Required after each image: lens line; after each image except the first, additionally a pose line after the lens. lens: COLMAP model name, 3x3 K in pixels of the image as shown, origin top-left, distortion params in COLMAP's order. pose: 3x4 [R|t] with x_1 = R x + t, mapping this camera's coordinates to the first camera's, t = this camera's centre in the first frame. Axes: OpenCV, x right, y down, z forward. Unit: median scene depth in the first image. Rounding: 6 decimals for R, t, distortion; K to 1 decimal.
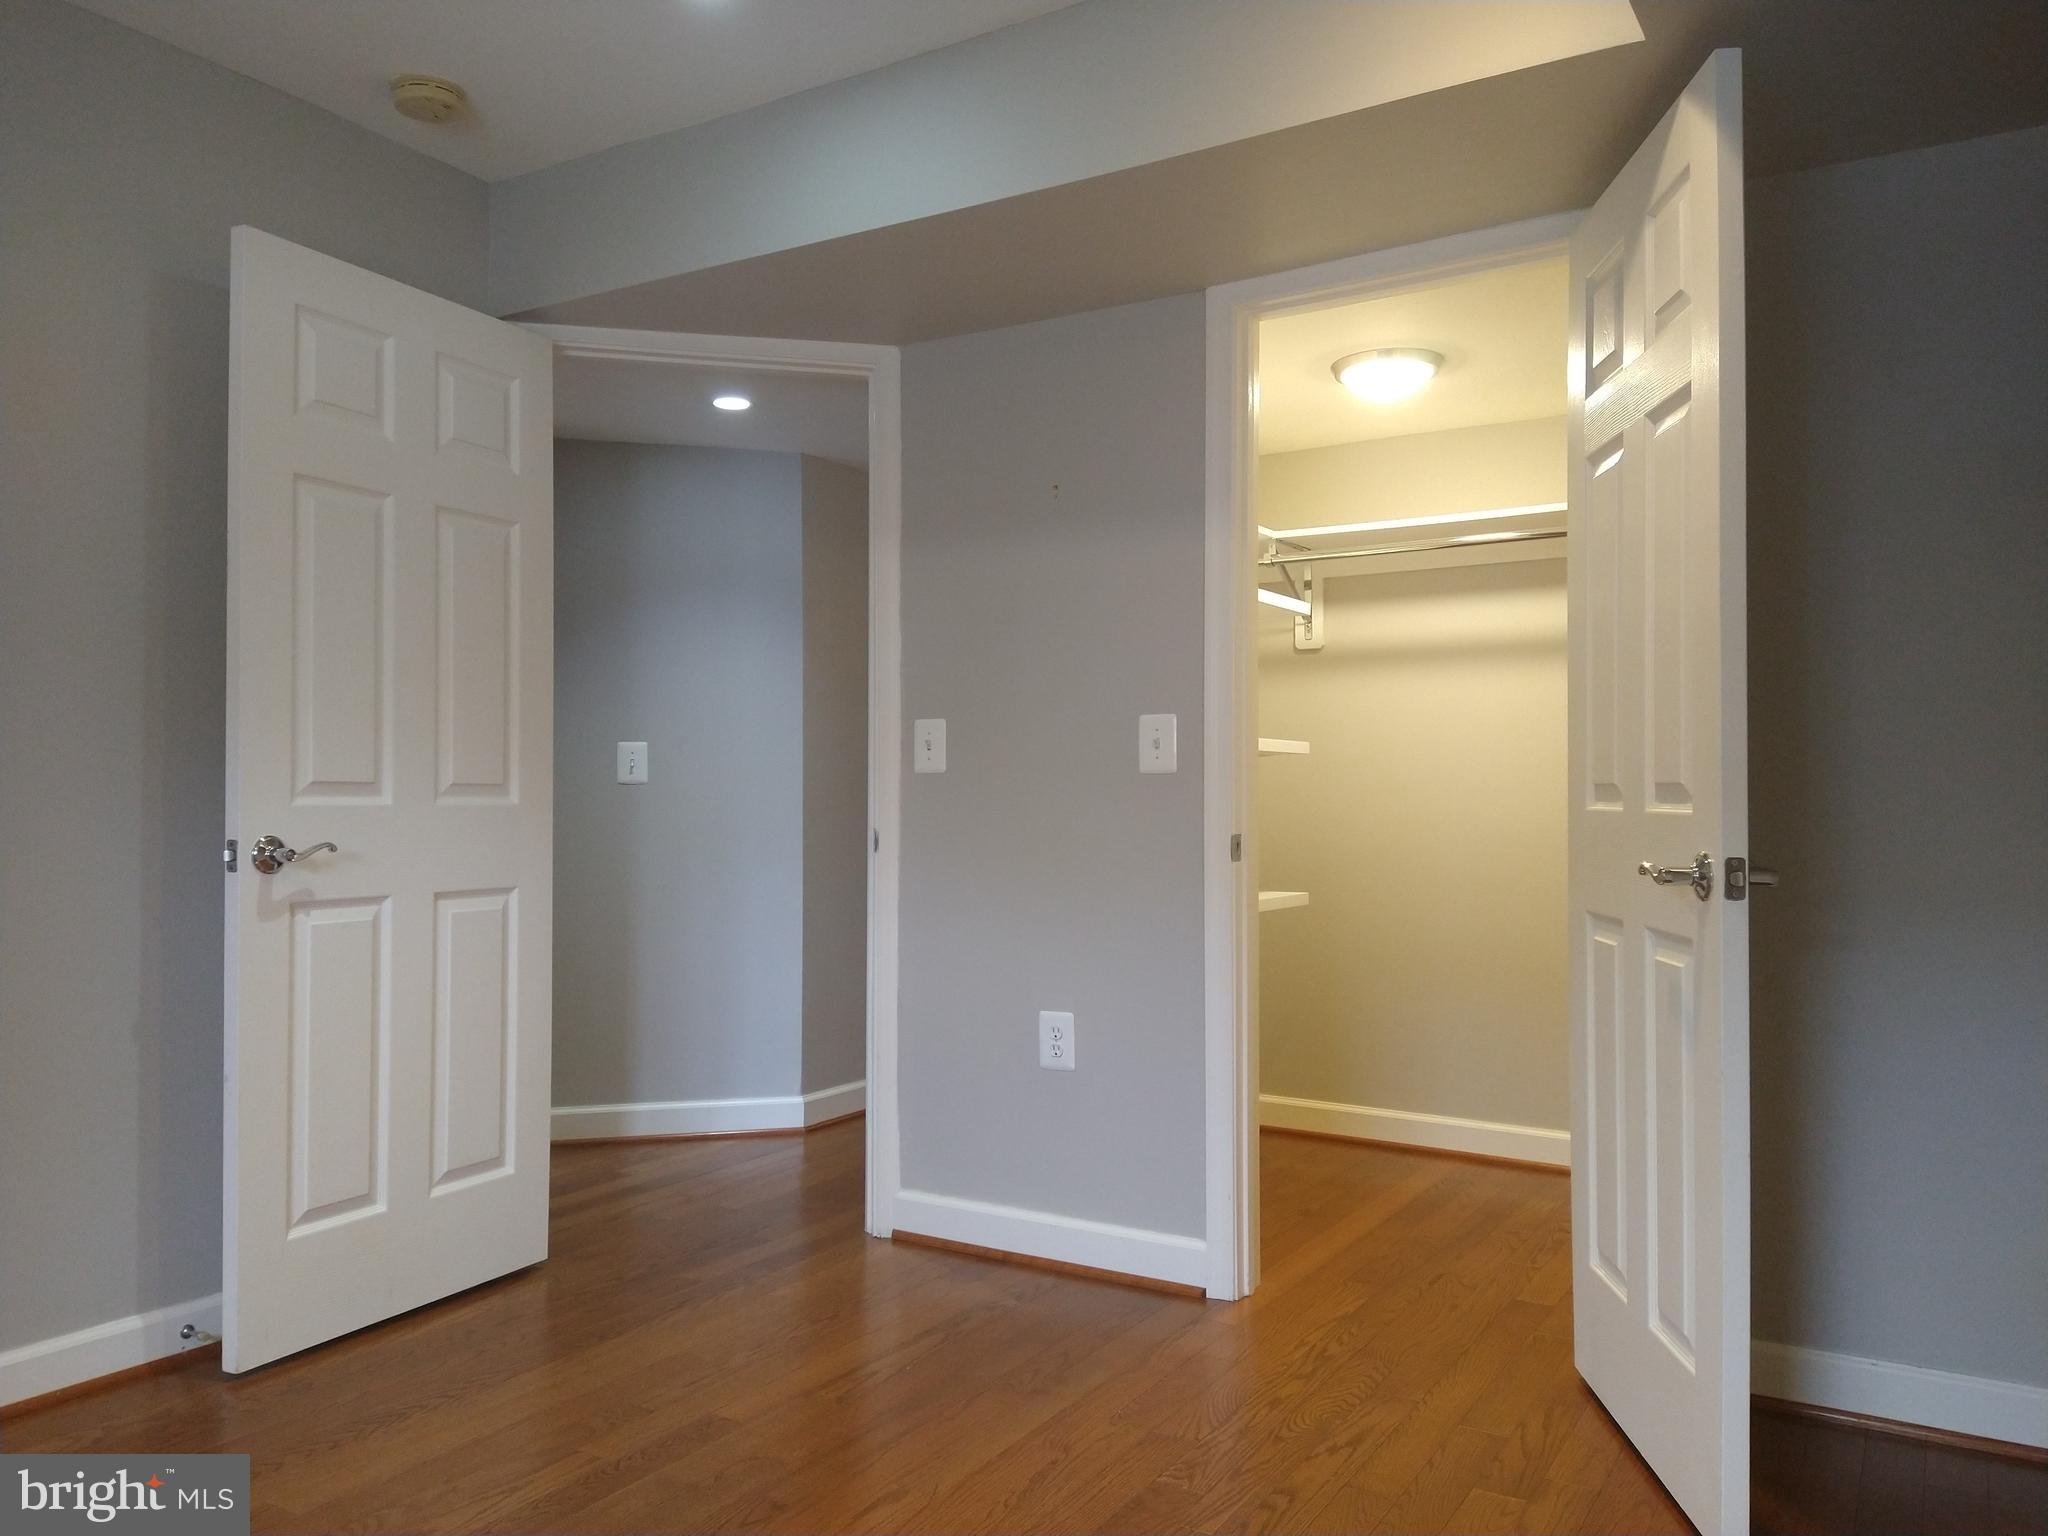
lens RADIAL K [[1498.8, 0, 1029.8], [0, 1498.8, 777.2], [0, 0, 1]] dist [0.116517, -0.155707]
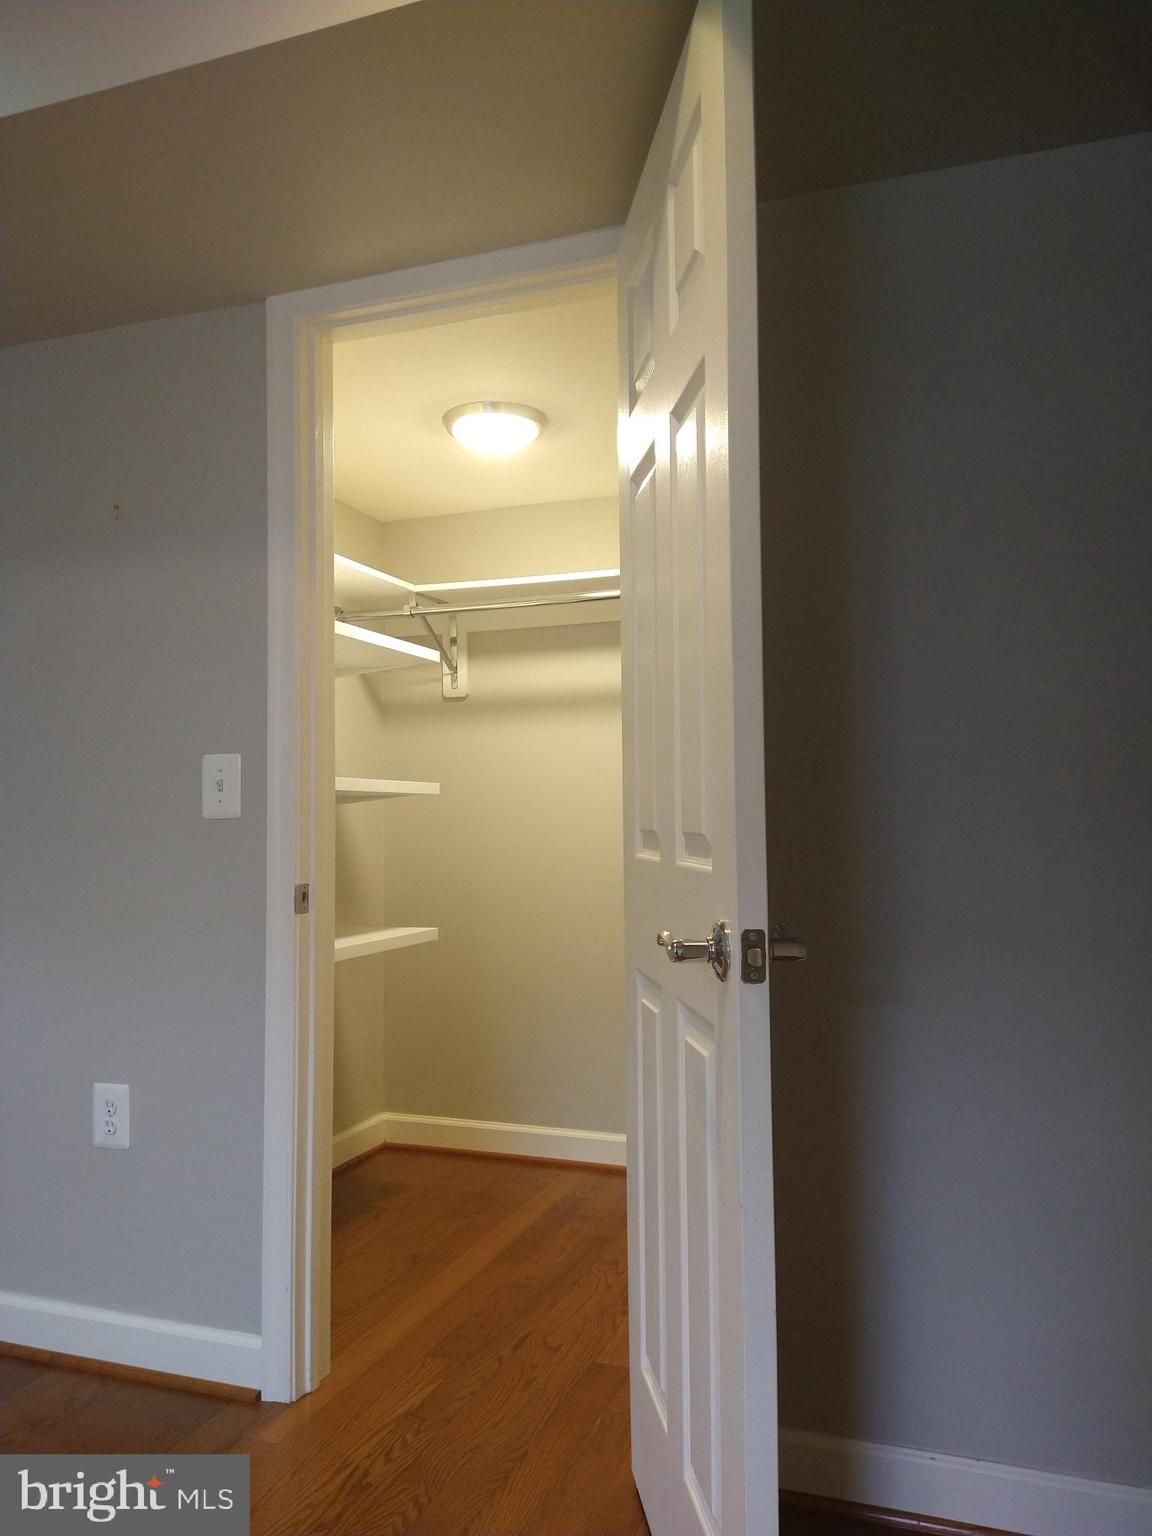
lens RADIAL K [[1124.1, 0, 581.2], [0, 1124.1, 770.2], [0, 0, 1]] dist [0.116517, -0.155707]
pose [[0.979885, 0.001291, 0.199560, 0.165249], [0.005483, 0.999427, -0.033389, -0.007751], [-0.199489, 0.033812, 0.979317, 0.280268]]
